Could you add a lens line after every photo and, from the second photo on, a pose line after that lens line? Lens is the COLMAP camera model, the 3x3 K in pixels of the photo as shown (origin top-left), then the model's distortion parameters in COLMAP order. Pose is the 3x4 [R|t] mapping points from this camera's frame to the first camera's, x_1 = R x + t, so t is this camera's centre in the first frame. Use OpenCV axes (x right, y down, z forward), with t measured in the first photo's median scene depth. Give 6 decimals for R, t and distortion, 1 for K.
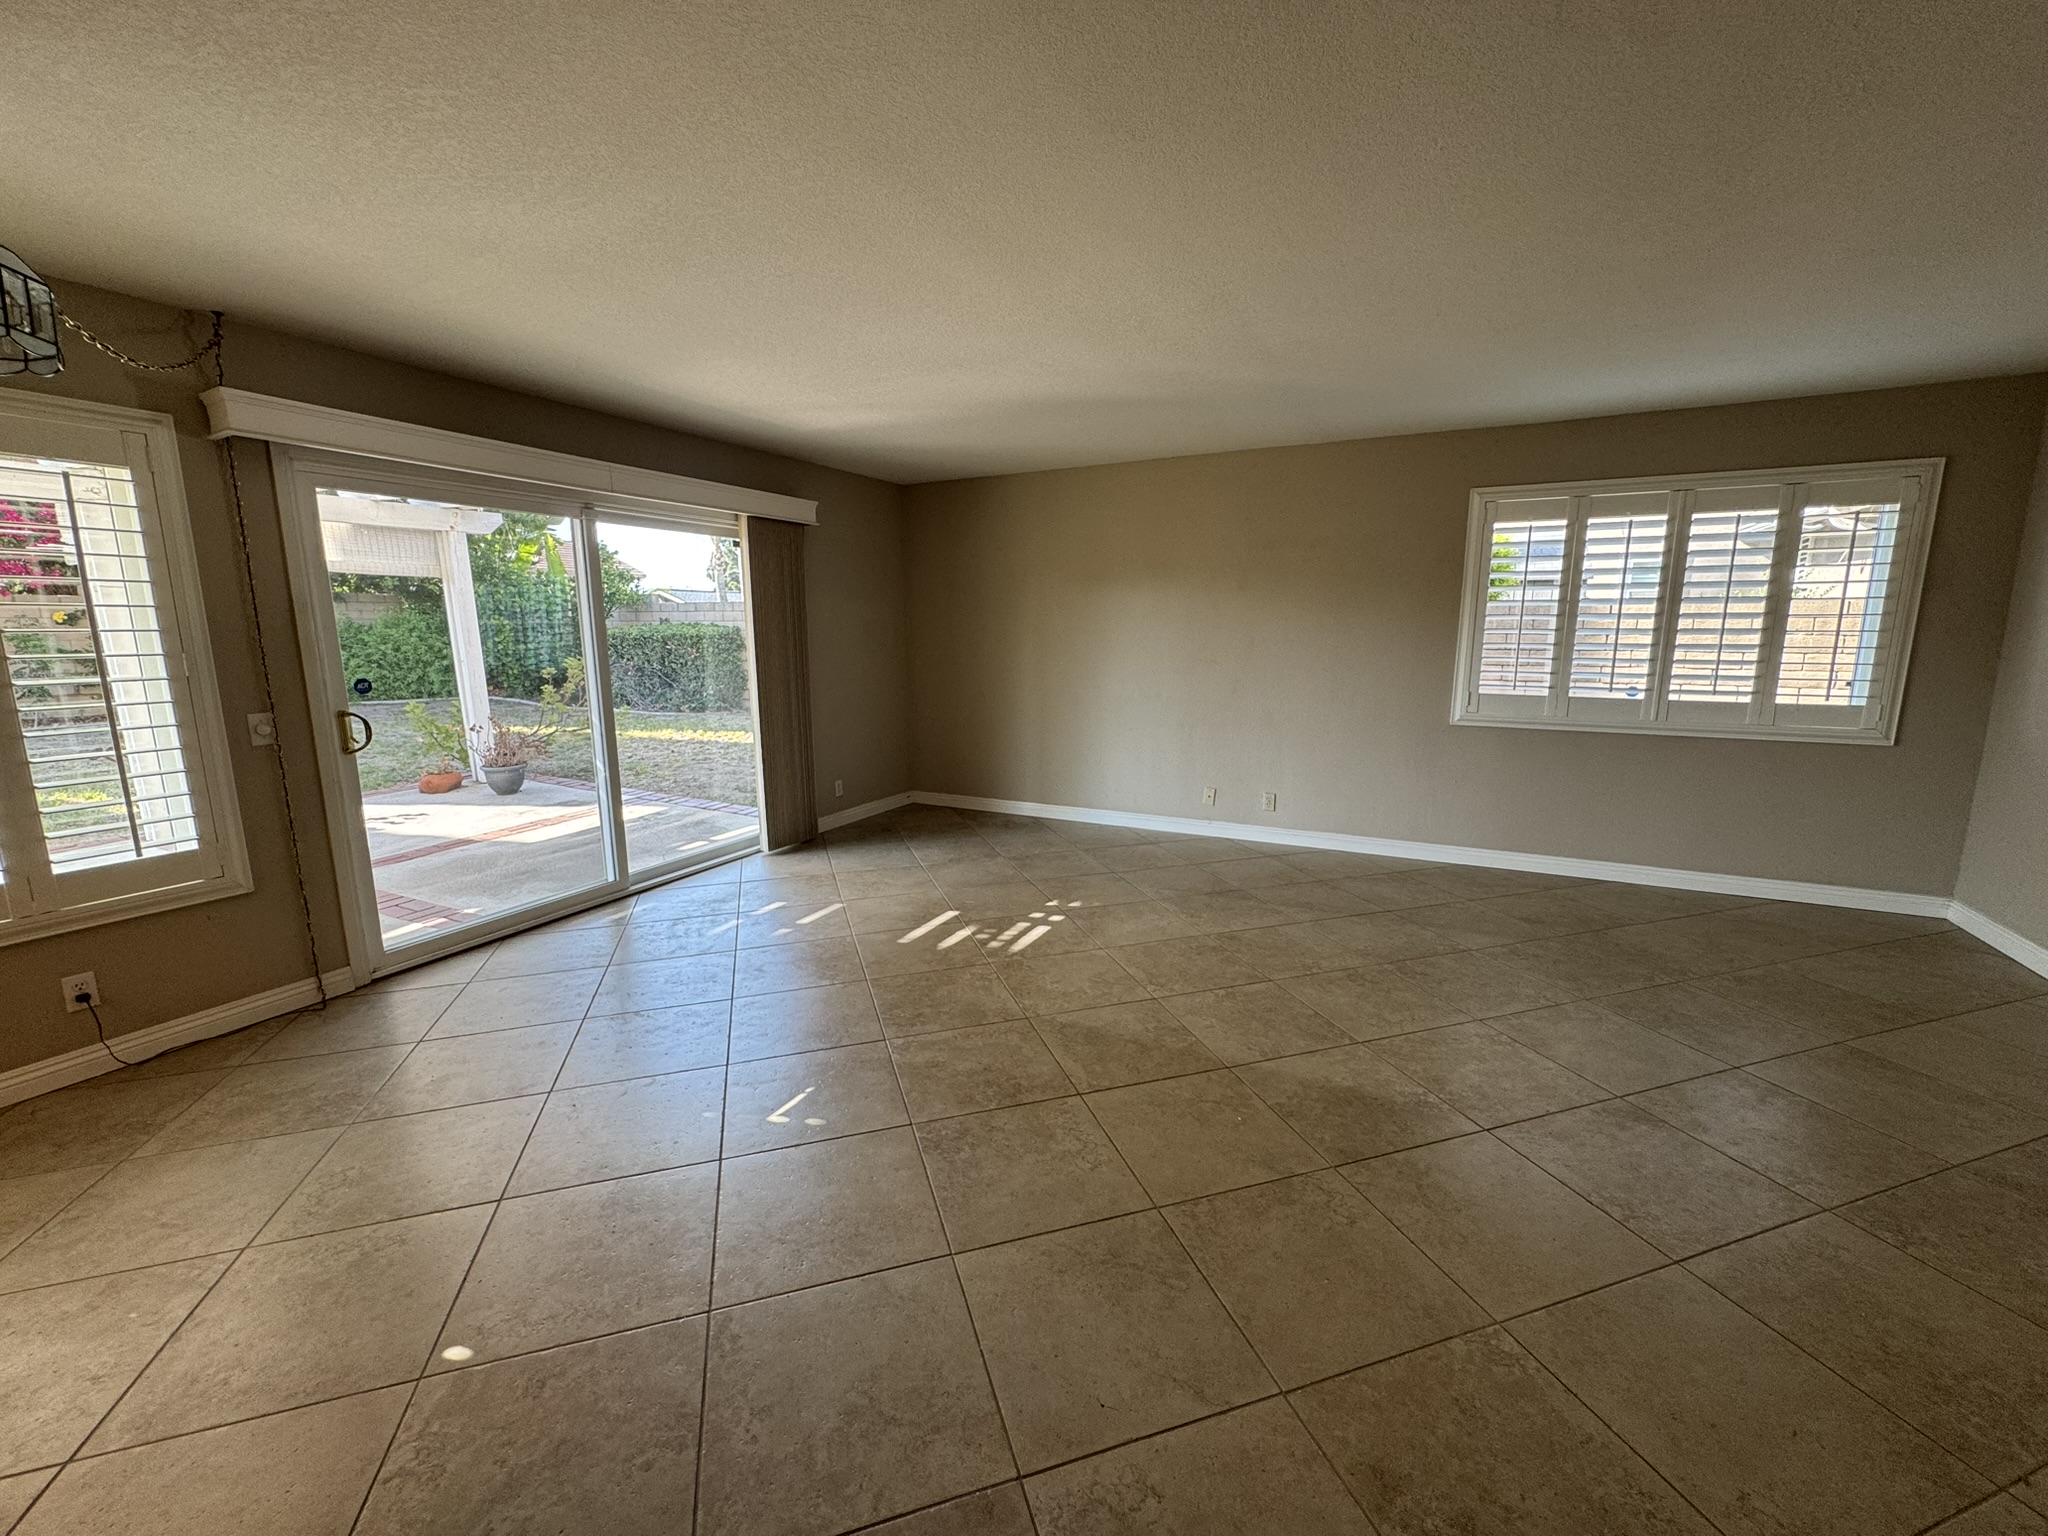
lens RADIAL K [[810.3, 0, 1024.0], [0, 810.3, 768.0], [0, 0, 1]] dist [-0.001052, 0.000134]
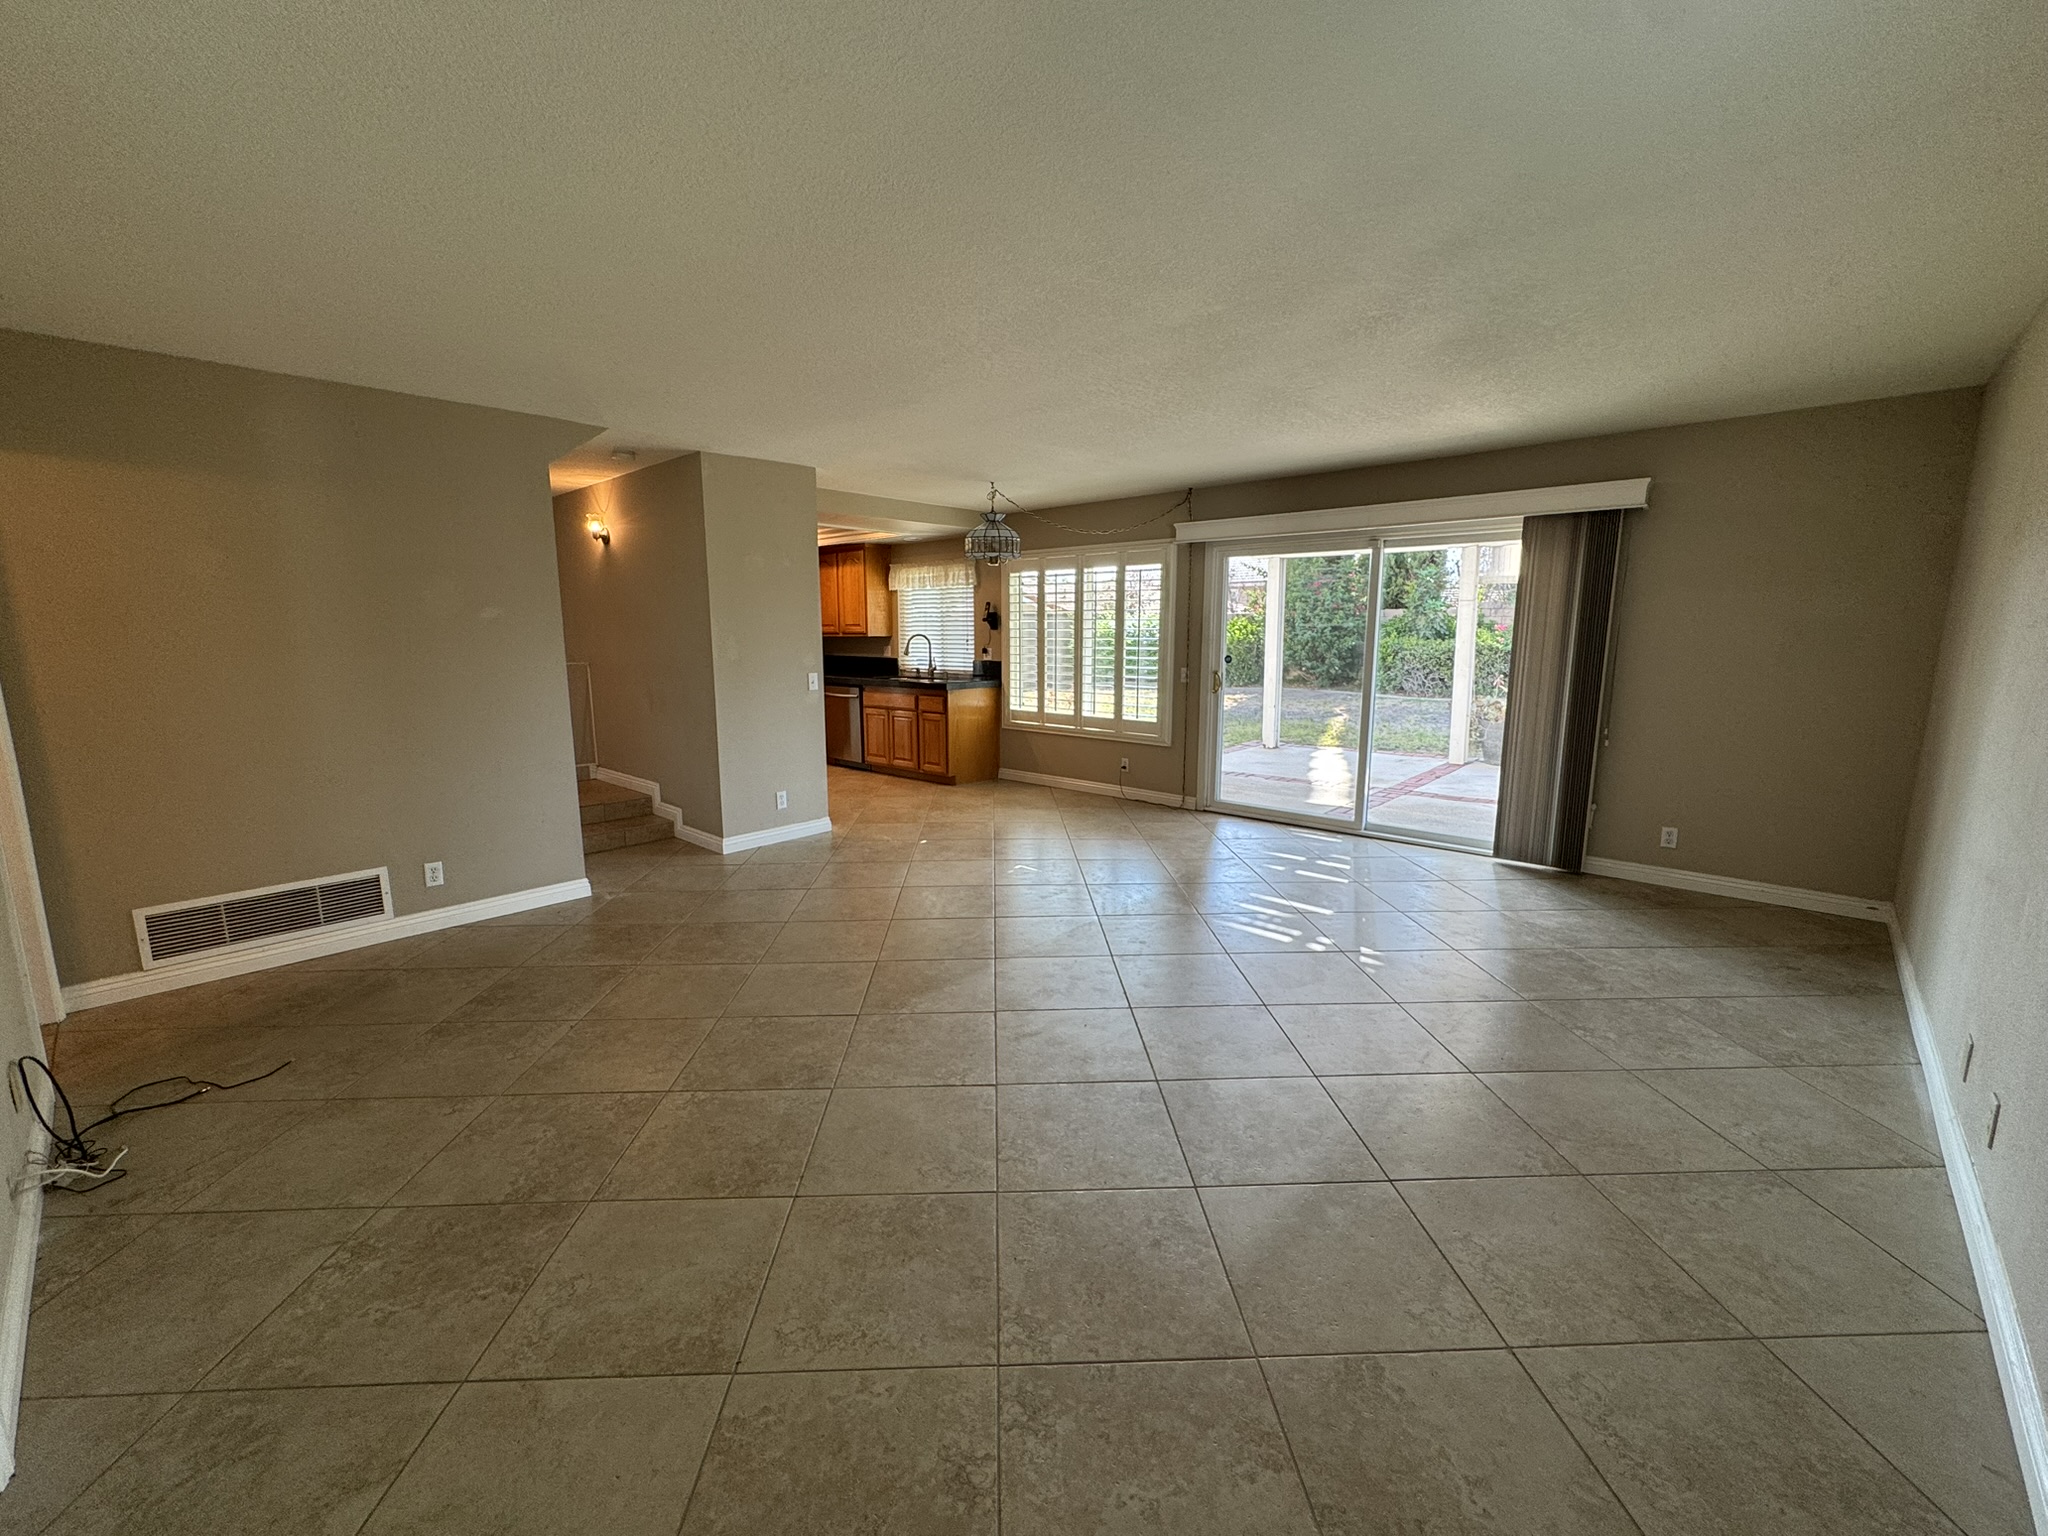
lens RADIAL K [[810.3, 0, 1024.0], [0, 810.3, 768.0], [0, 0, 1]] dist [-0.001052, 0.000134]
pose [[-0.246501, 0.172082, -0.953743, 1.019448], [-0.164176, 0.962472, 0.216089, -0.164926], [0.955135, 0.209848, -0.208999, 0.871566]]
